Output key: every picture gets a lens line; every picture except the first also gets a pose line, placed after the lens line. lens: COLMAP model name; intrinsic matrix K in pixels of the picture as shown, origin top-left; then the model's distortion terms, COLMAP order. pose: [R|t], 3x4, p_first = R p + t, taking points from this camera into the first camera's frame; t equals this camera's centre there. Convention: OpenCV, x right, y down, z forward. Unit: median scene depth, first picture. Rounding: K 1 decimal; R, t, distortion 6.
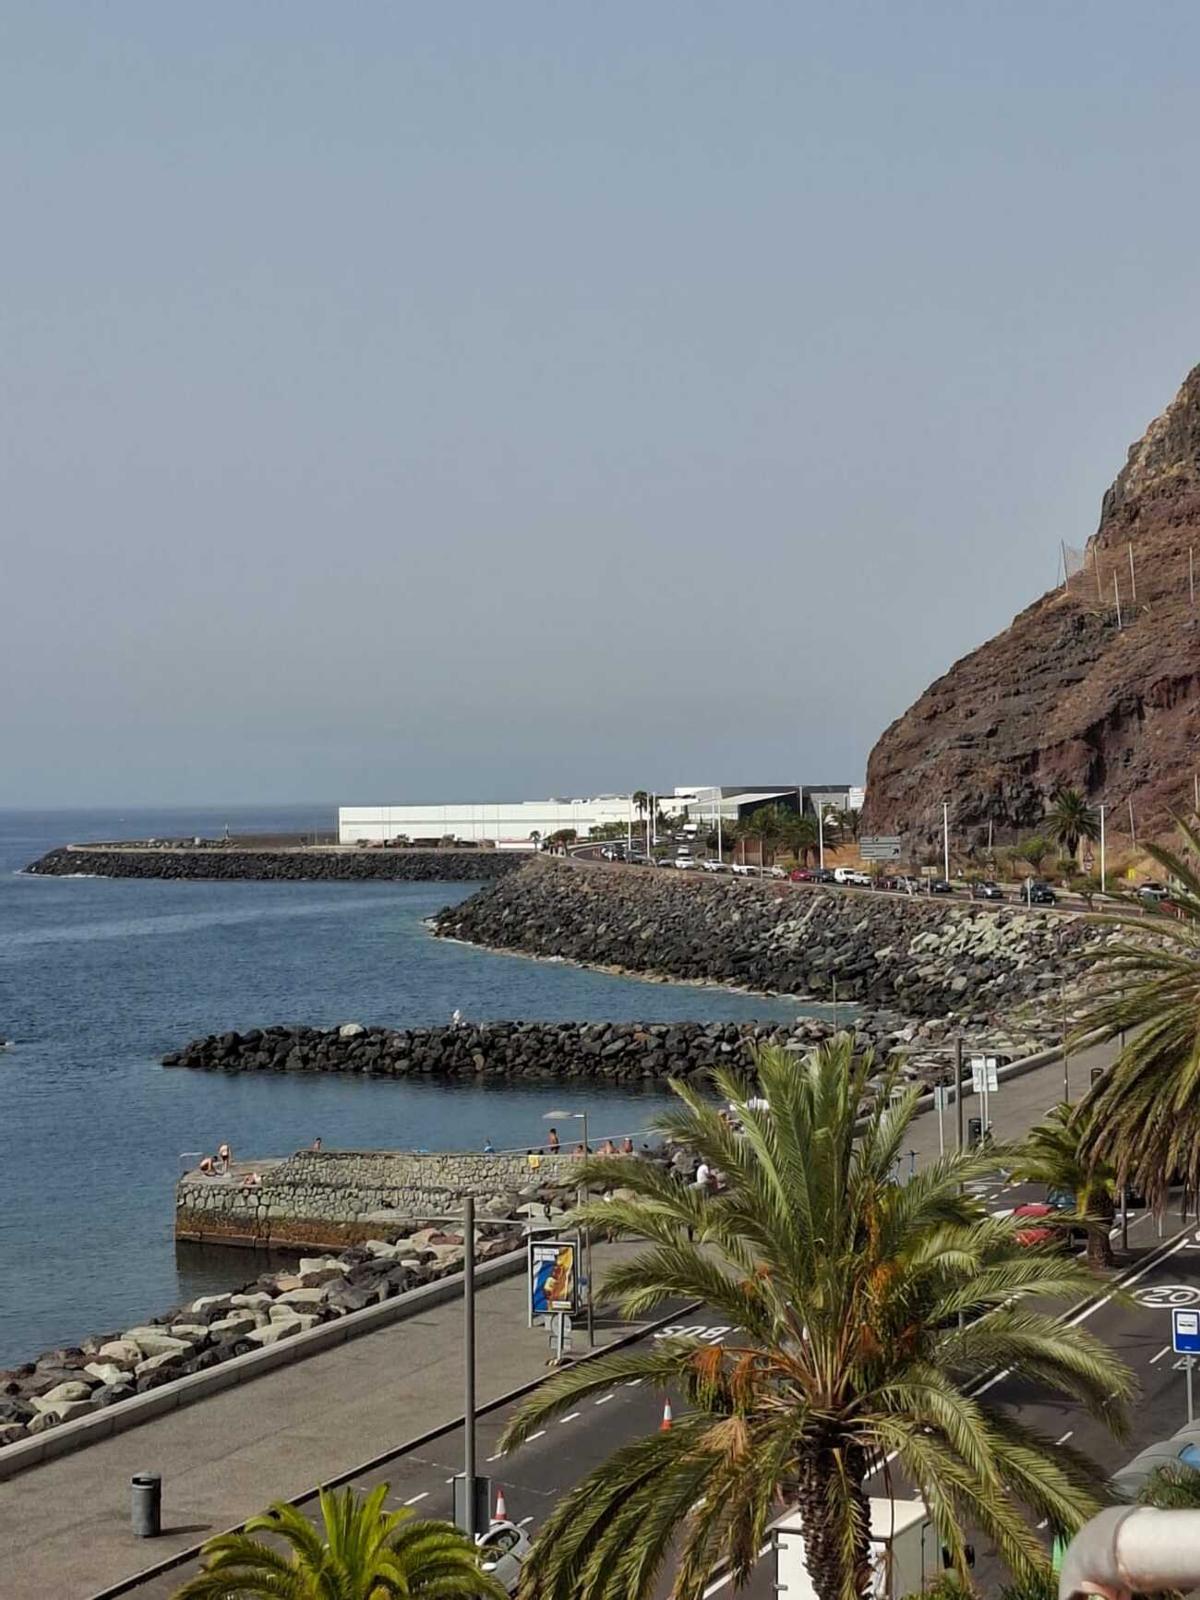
lens RADIAL K [[3401.1, 0, 603.3], [0, 3401.1, 770.4], [0, 0, 1]] dist [0.197965, -0.412776]
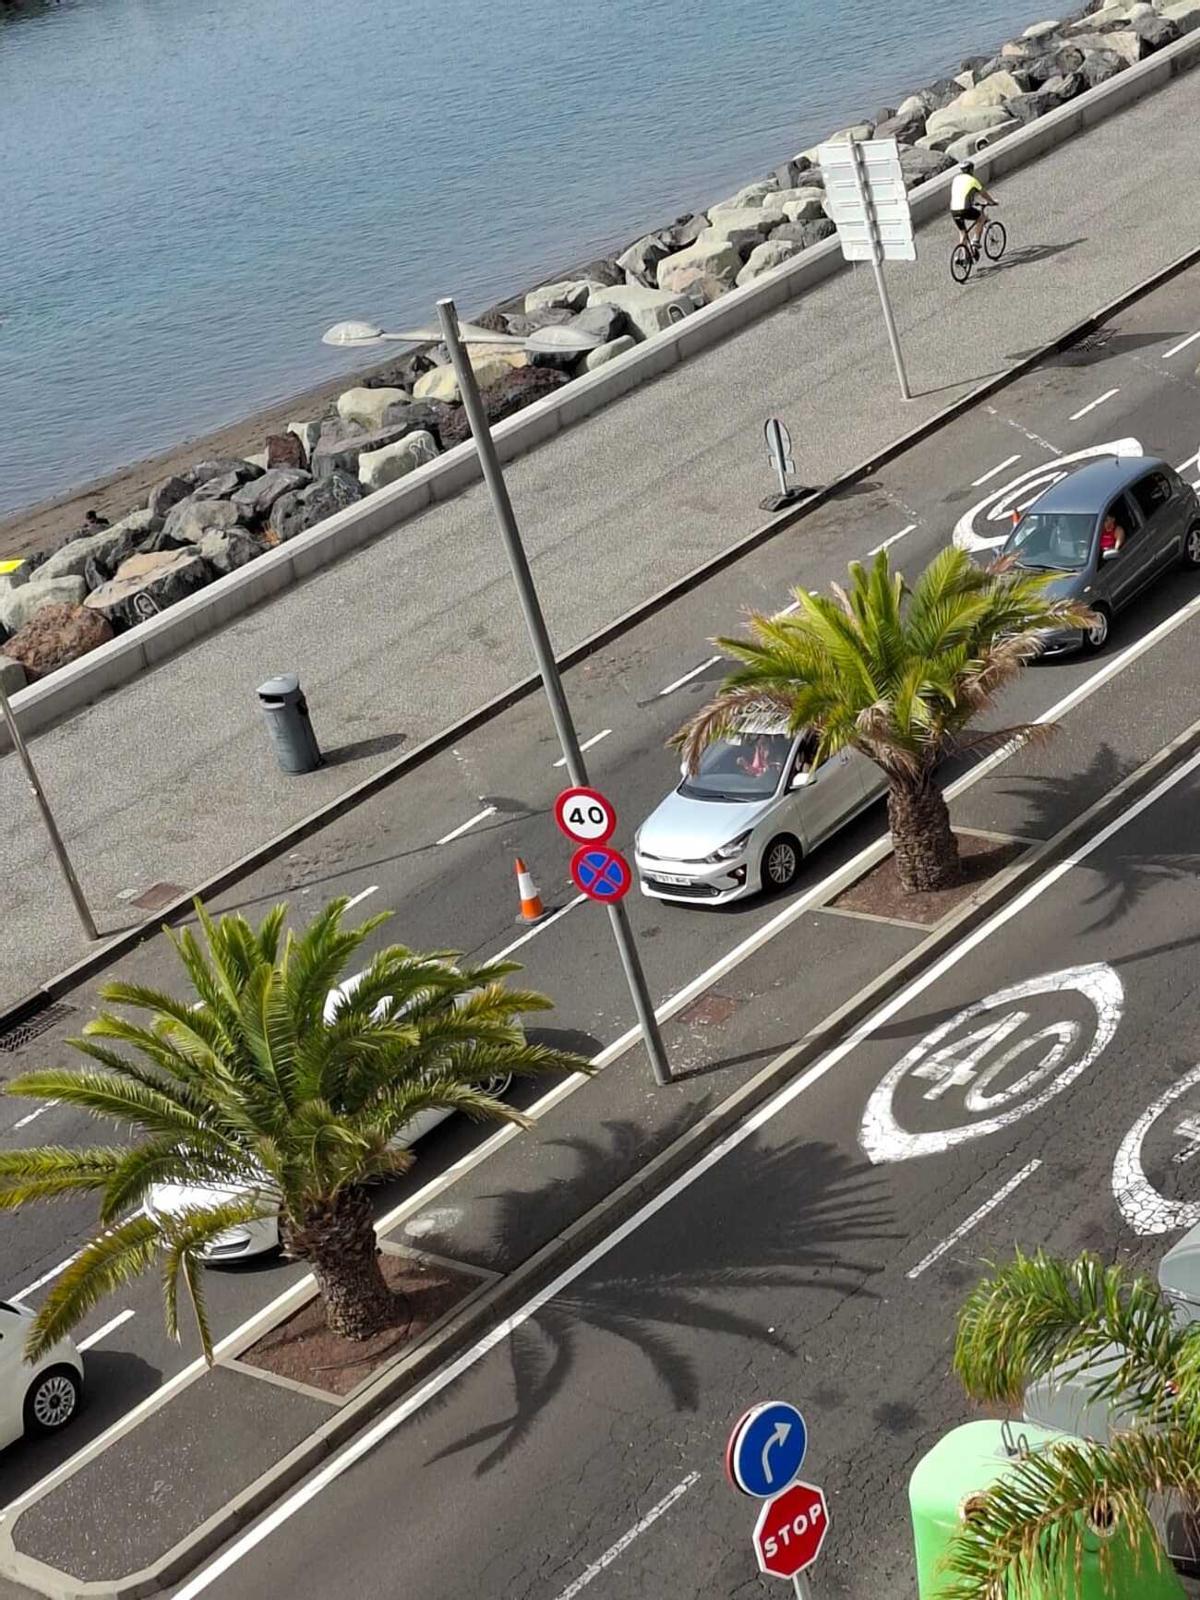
lens RADIAL K [[3401.1, 0, 603.3], [0, 3401.1, 770.4], [0, 0, 1]] dist [0.197965, -0.412776]
pose [[0.915803, -0.066662, -0.396057, 0.180372], [0.226048, 0.900660, 0.371097, -0.004964], [0.331975, -0.429380, 0.839896, 0.483132]]
